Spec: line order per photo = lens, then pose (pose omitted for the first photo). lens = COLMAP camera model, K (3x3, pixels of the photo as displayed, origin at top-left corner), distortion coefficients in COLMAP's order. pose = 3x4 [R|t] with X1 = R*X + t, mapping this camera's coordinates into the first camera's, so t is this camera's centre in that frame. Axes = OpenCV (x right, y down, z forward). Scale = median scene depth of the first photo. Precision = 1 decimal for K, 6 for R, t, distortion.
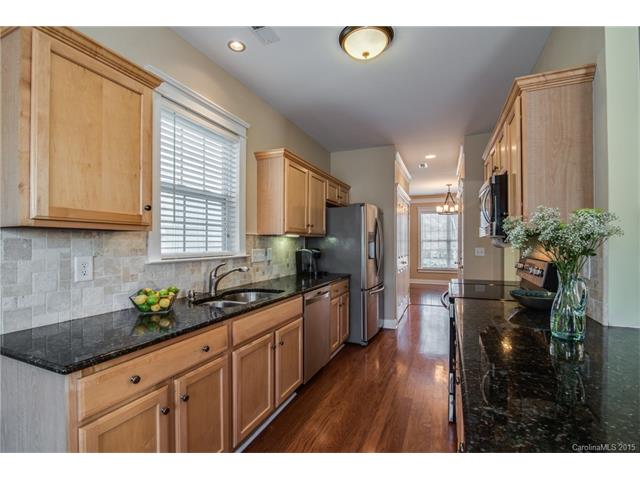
lens RADIAL K [[297.4, 0, 318.8], [0, 297.4, 243.6], [0, 0, 1]] dist [-0.022839, 0.000382]
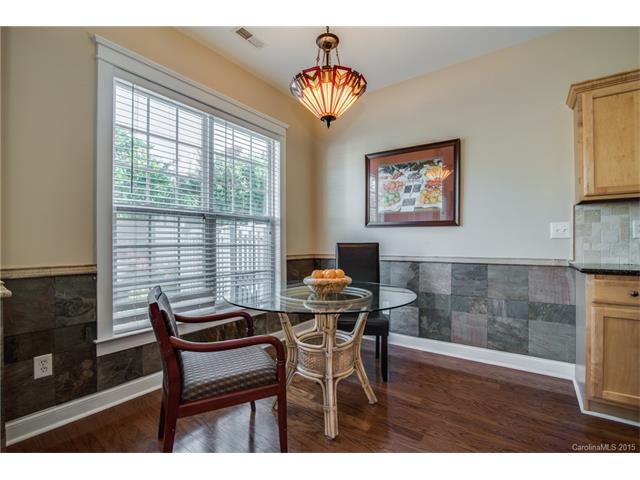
lens RADIAL K [[297.4, 0, 319.7], [0, 297.4, 241.0], [0, 0, 1]] dist [-0.022839, 0.000382]
pose [[-0.212079, -0.004479, -0.977242, 0.639645], [0.001211, 0.999988, -0.004846, 0.112342], [0.977252, -0.002211, -0.212071, -0.136960]]
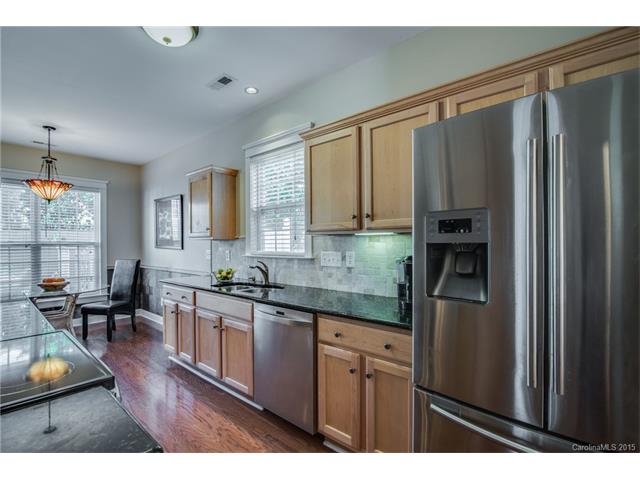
lens RADIAL K [[297.4, 0, 320.2], [0, 297.4, 242.0], [0, 0, 1]] dist [-0.022839, 0.000382]
pose [[-0.301614, 0.001591, -0.953429, 0.895858], [0.004521, 0.999990, 0.000239, -0.015124], [0.953420, -0.004238, -0.301618, 1.751497]]
